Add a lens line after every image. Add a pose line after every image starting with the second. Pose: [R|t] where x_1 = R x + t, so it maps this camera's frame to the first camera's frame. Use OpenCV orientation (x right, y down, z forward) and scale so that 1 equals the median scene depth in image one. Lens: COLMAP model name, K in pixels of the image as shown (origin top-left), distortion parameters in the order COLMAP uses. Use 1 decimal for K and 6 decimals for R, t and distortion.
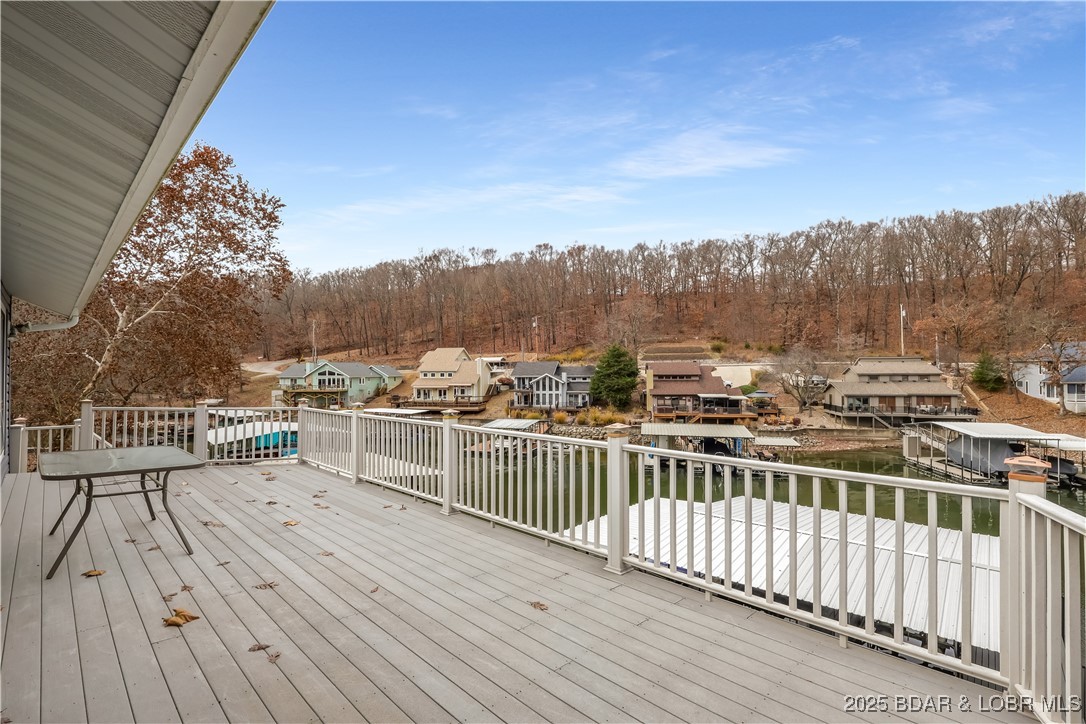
lens RADIAL K [[512.1, 0, 541.6], [0, 512.1, 367.6], [0, 0, 1]] dist [0.000009, 0.000083]
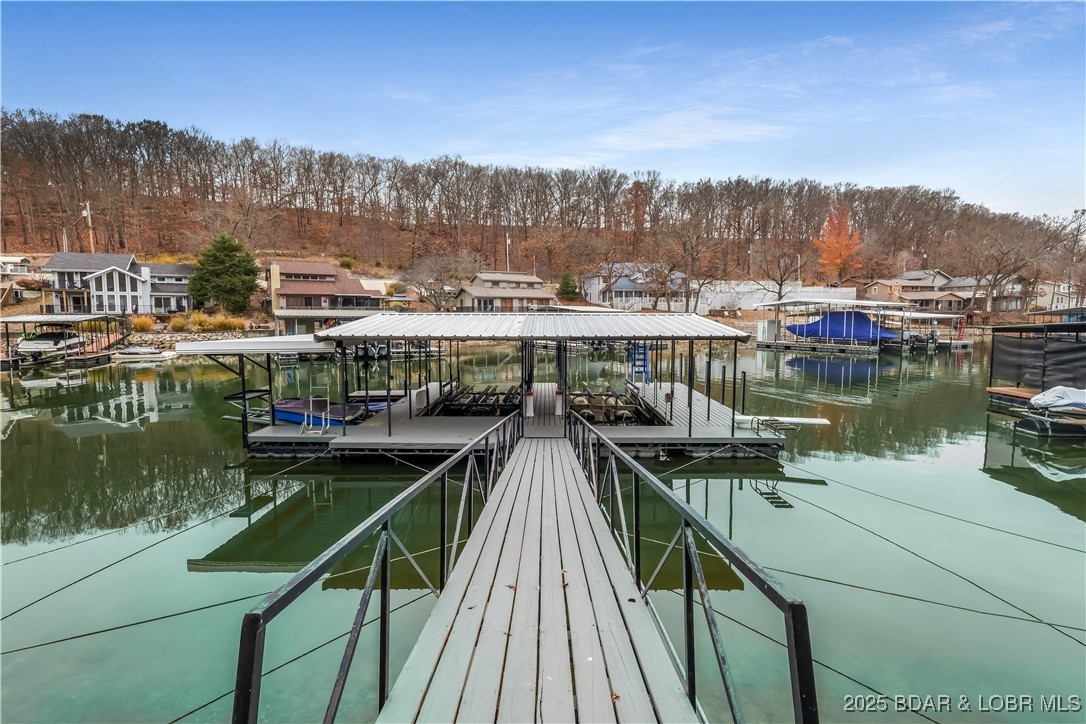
lens RADIAL K [[515.5, 0, 543.9], [0, 515.5, 354.1], [0, 0, 1]] dist [-0.002737, 0.000874]
pose [[0.756491, -0.047412, 0.652283, -0.011602], [-0.004688, 0.996950, 0.077901, 0.081811], [-0.653987, -0.061989, 0.753962, 0.071217]]
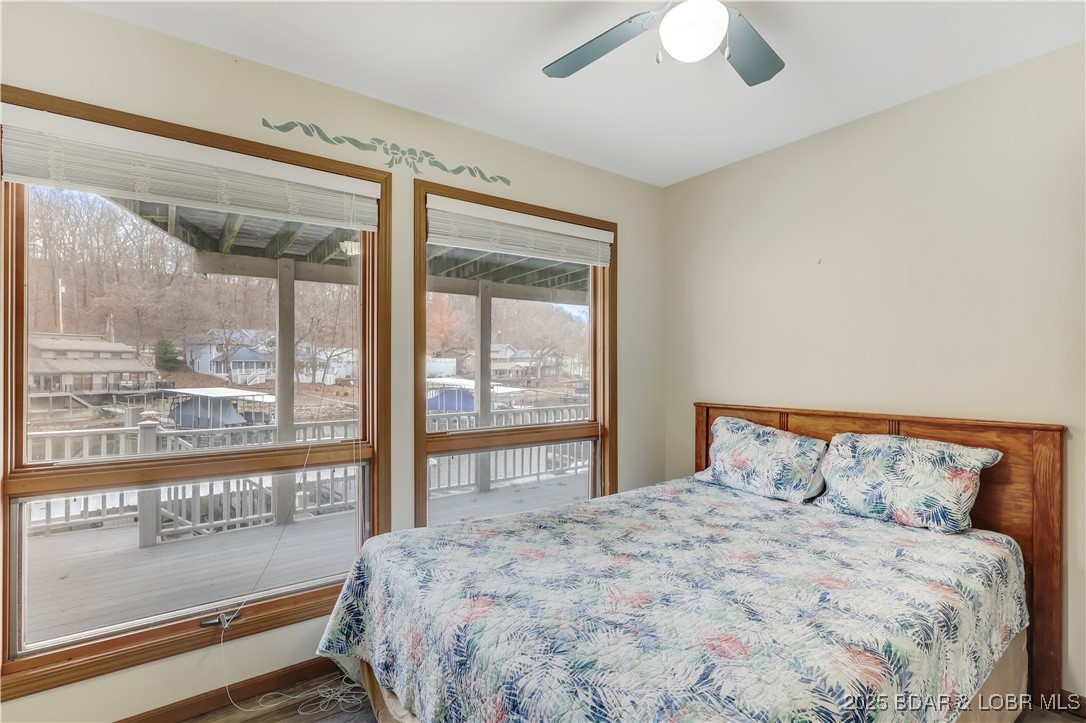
lens RADIAL K [[518.2, 0, 543.5], [0, 518.2, 362.8], [0, 0, 1]] dist [0.000009, 0.000233]
pose [[0.132150, 0.012000, 0.991157, -0.111917], [-0.007141, 0.999912, -0.011154, 0.038181], [-0.991204, -0.005604, 0.132224, 0.067601]]
